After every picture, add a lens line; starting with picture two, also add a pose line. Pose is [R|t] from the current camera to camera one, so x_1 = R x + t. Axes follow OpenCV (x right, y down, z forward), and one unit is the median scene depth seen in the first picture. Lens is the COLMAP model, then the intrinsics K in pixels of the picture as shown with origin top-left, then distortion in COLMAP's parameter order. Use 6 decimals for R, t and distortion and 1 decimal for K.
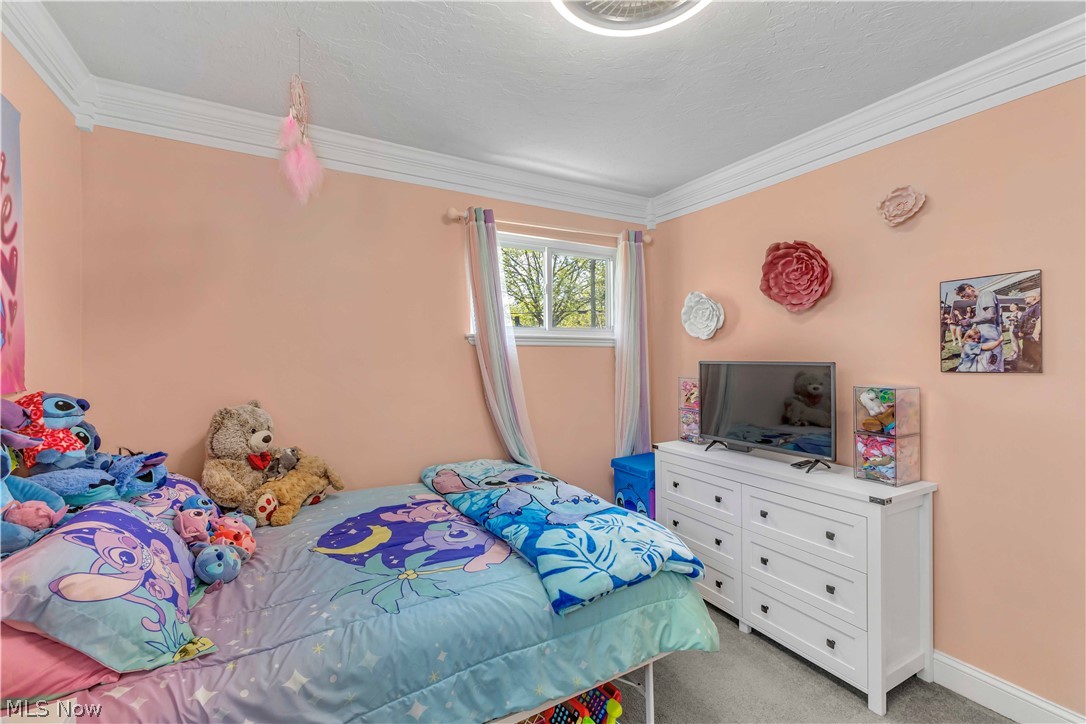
lens RADIAL K [[460.4, 0, 541.5], [0, 460.4, 358.0], [0, 0, 1]] dist [0.001203, -0.000520]
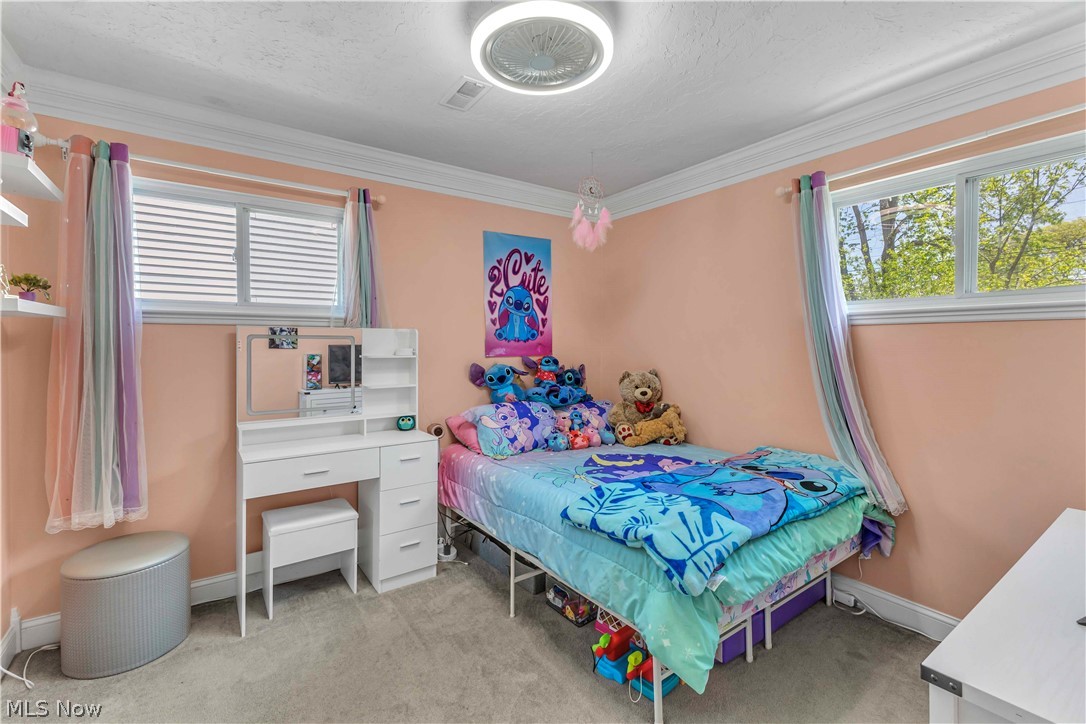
lens RADIAL K [[473.8, 0, 545.2], [0, 473.8, 341.1], [0, 0, 1]] dist [0.000775, 0.000043]
pose [[0.110133, -0.001679, -0.993915, 1.226206], [0.001108, 0.999998, -0.001566, 0.002950], [0.993916, -0.000929, 0.110135, 0.643755]]
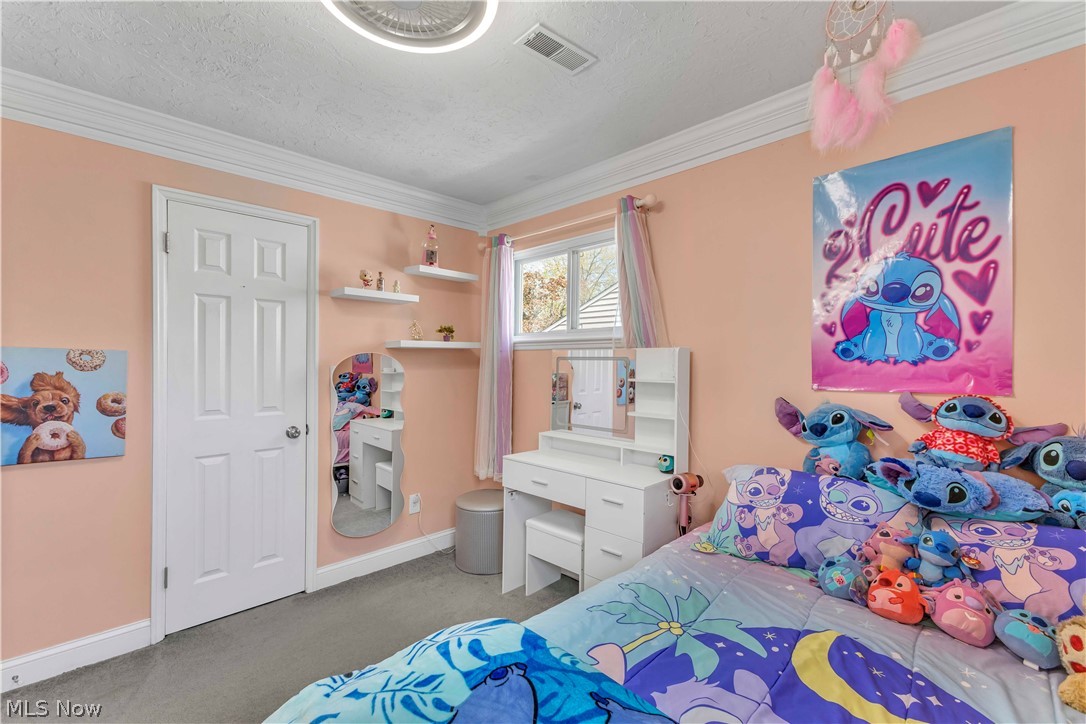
lens RADIAL K [[466.6, 0, 539.0], [0, 466.6, 360.0], [0, 0, 1]] dist [0.001803, 0.000050]
pose [[-0.964046, -0.005463, -0.265678, 0.148331], [-0.004342, 0.999979, -0.004805, 0.001732], [0.265699, -0.003479, -0.964050, 1.593626]]
